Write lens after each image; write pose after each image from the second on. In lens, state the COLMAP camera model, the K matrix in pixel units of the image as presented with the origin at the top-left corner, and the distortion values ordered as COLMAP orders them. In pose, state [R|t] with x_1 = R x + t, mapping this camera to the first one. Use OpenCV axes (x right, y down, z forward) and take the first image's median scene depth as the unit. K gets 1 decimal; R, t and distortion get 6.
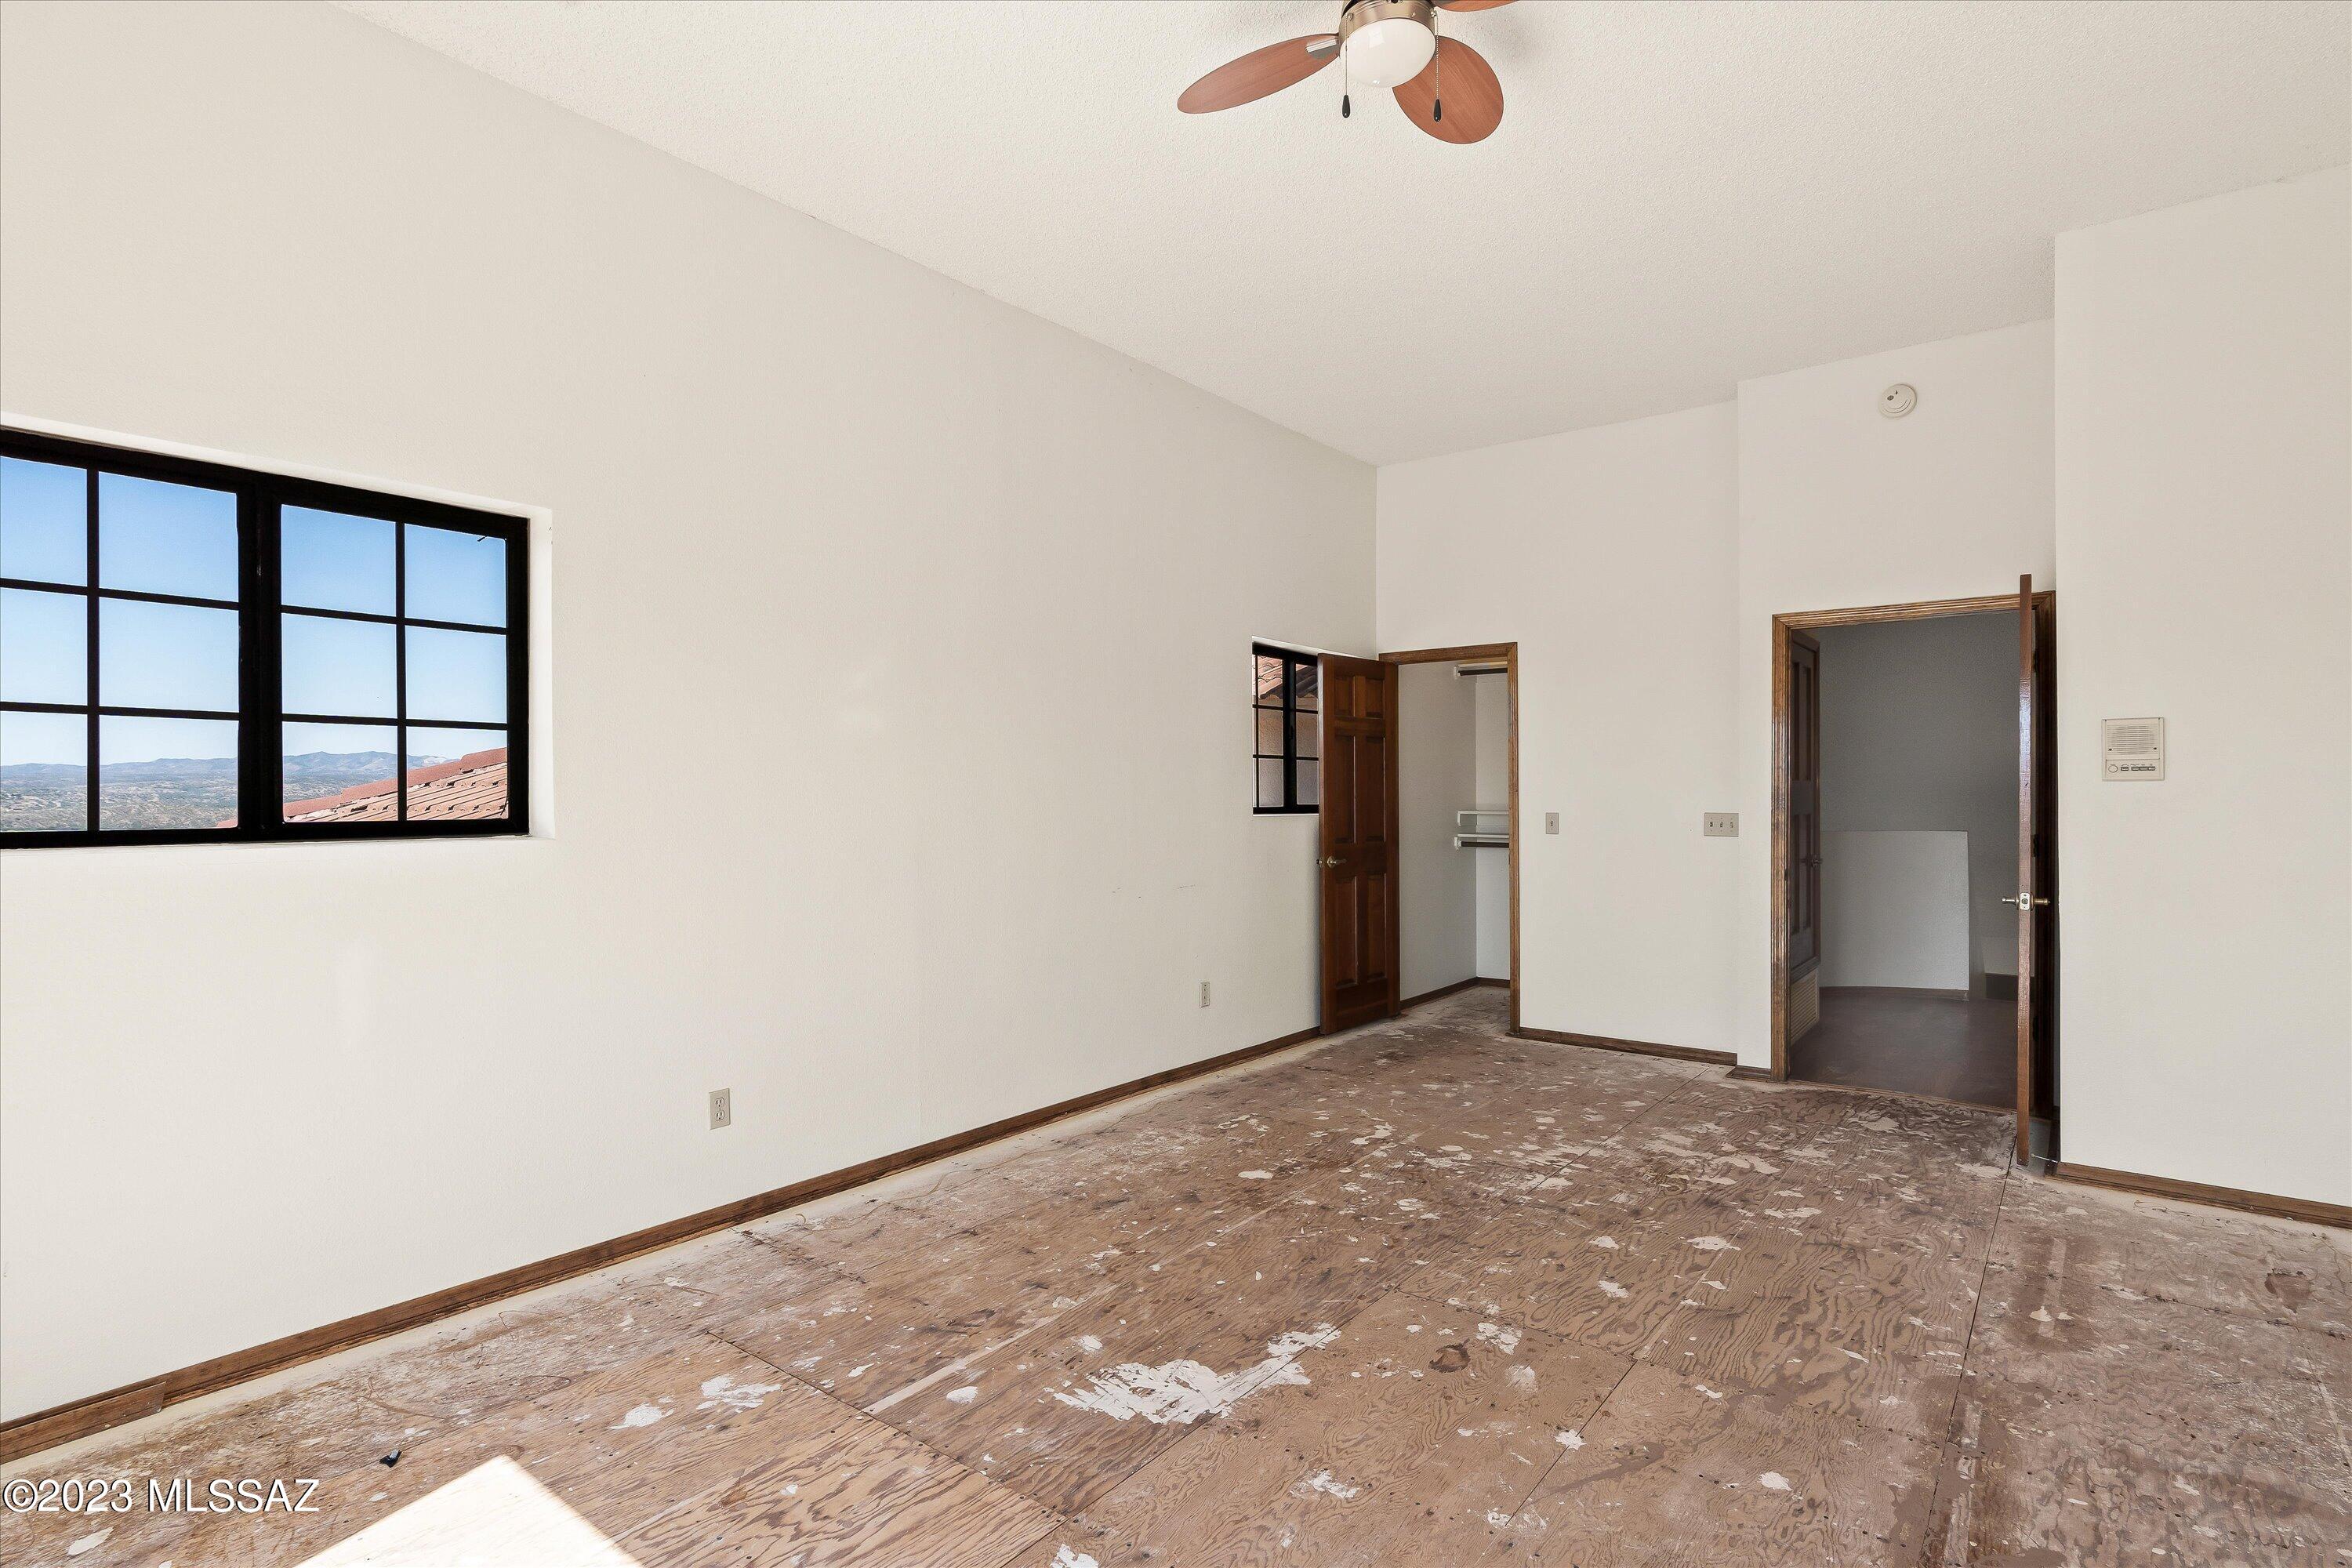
lens RADIAL K [[1113.6, 0, 1176.0], [0, 1113.6, 784.0], [0, 0, 1]] dist [0.001986, 0.000291]
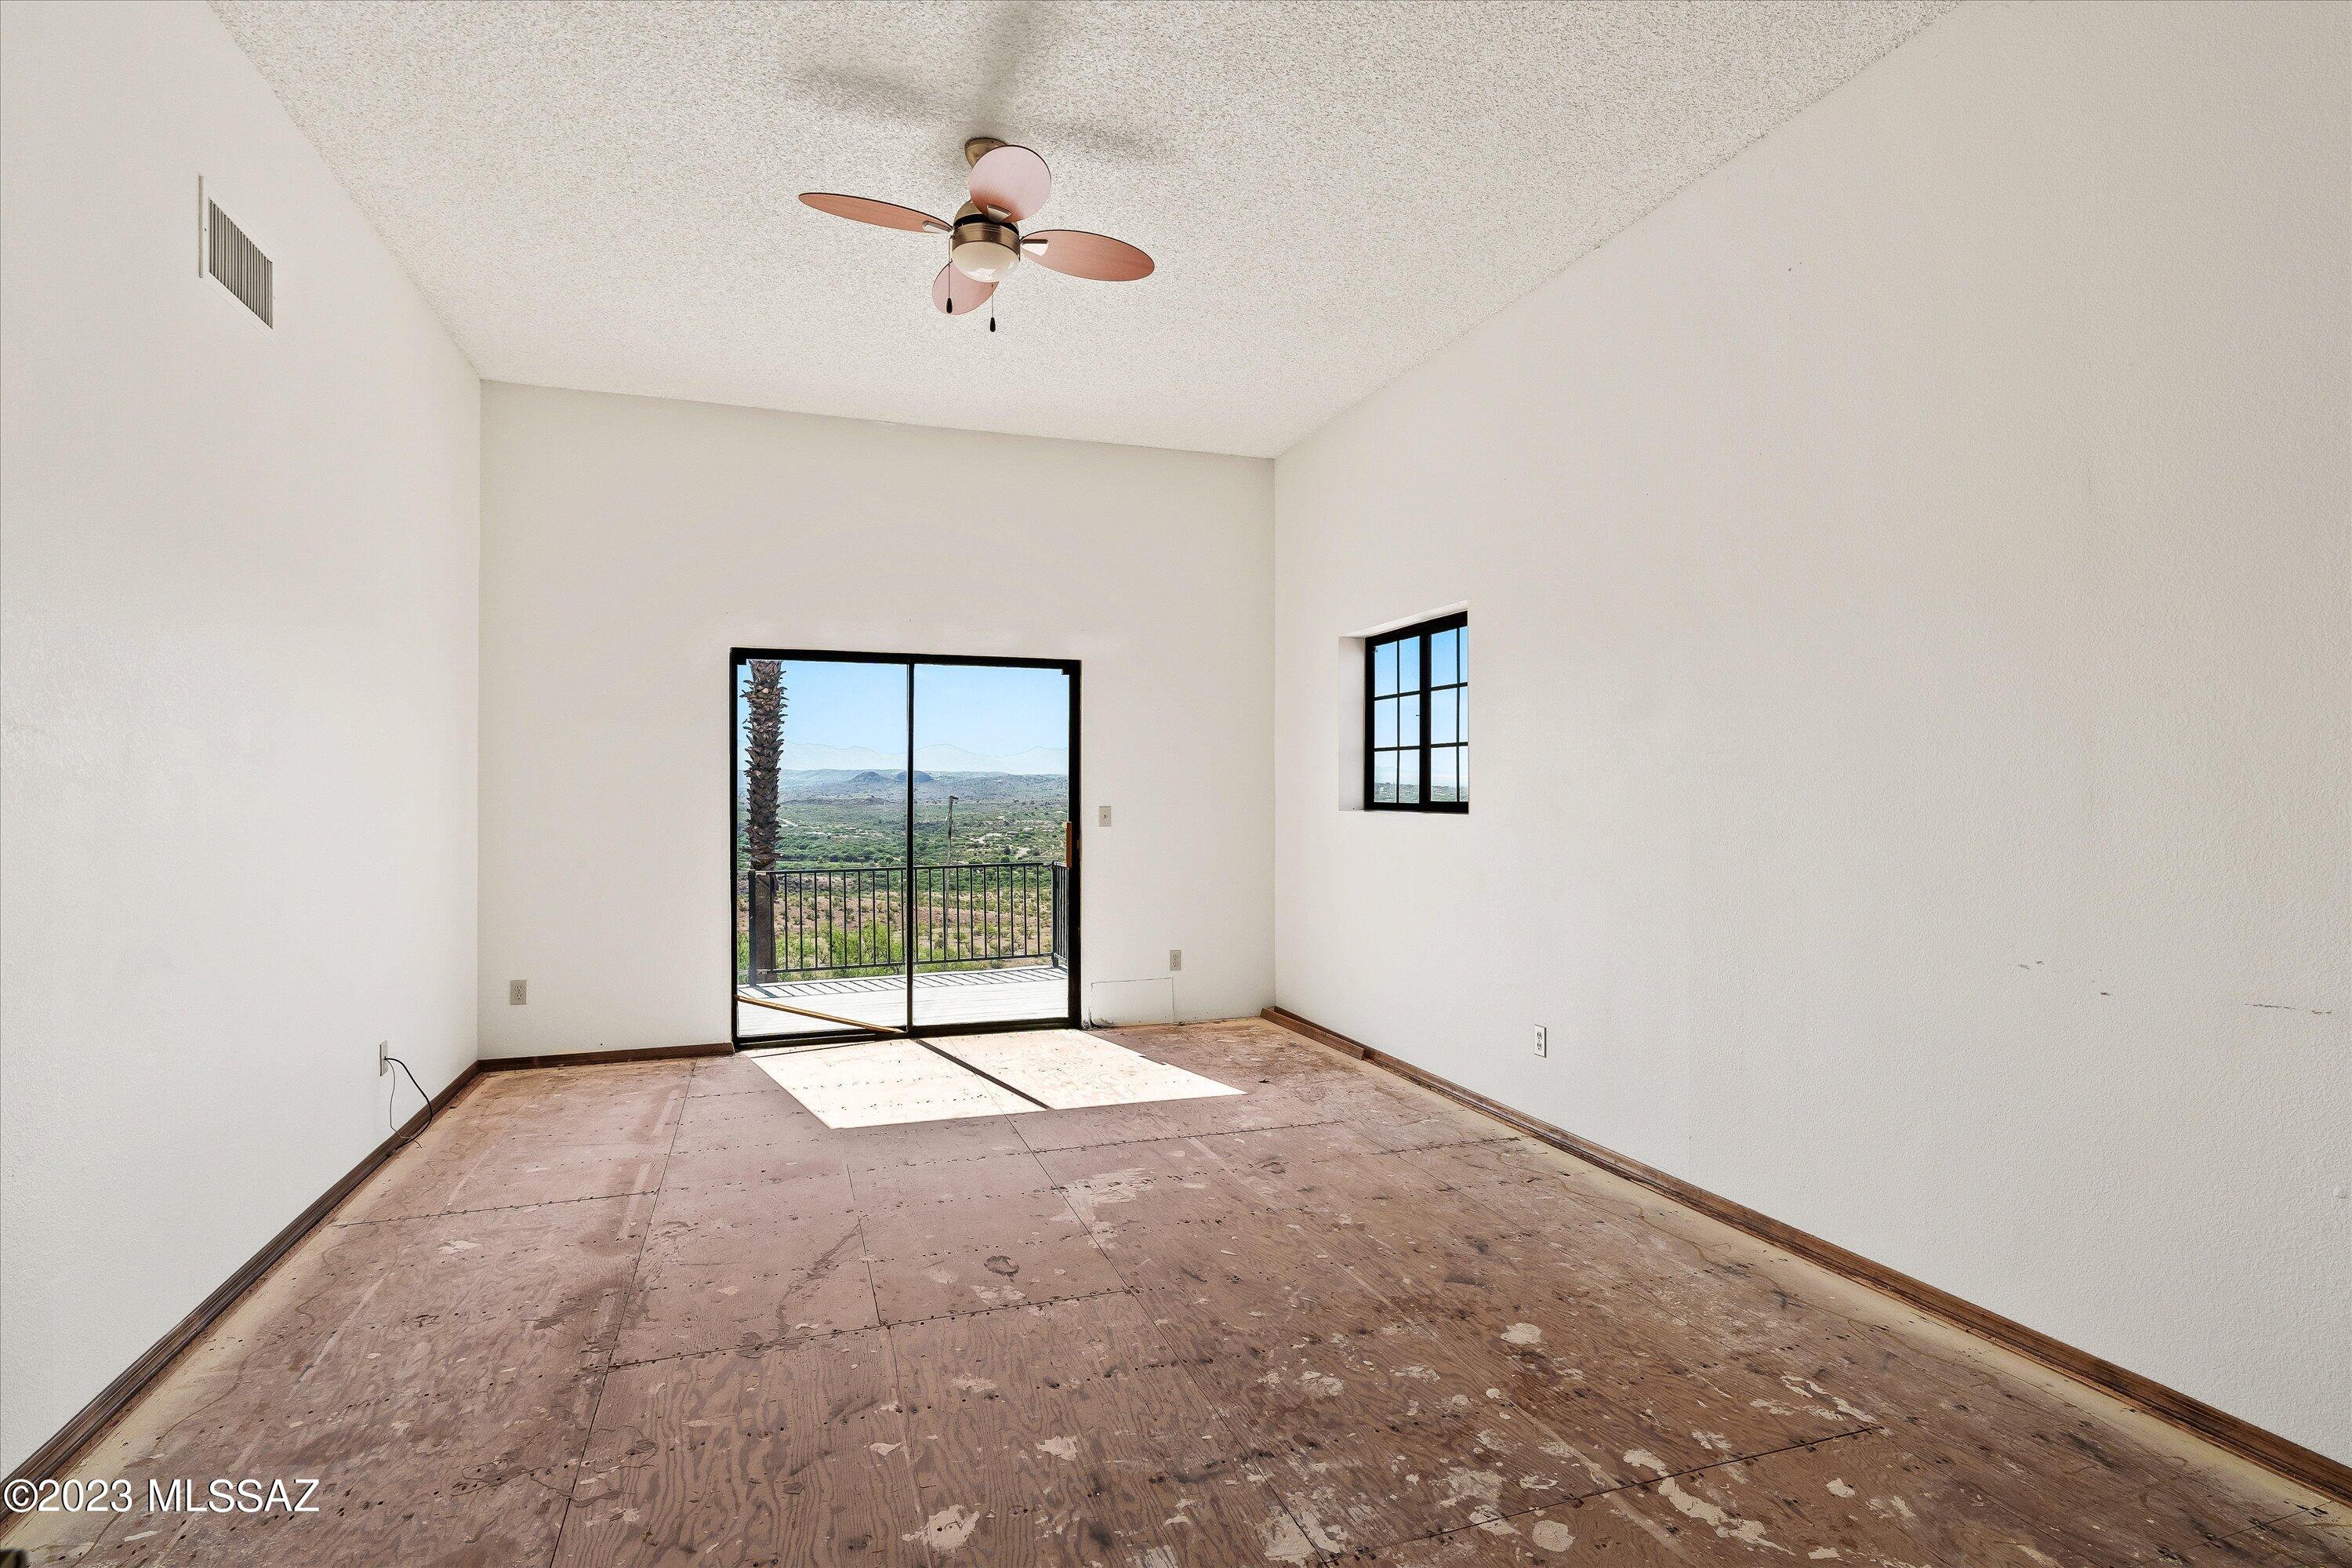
lens RADIAL K [[1113.6, 0, 1176.0], [0, 1113.6, 784.0], [0, 0, 1]] dist [0.001986, 0.000291]
pose [[-0.508487, -0.002219, -0.861067, 0.985751], [0.012264, 0.999877, -0.009819, 0.020997], [0.860982, -0.015553, -0.508397, 1.494465]]
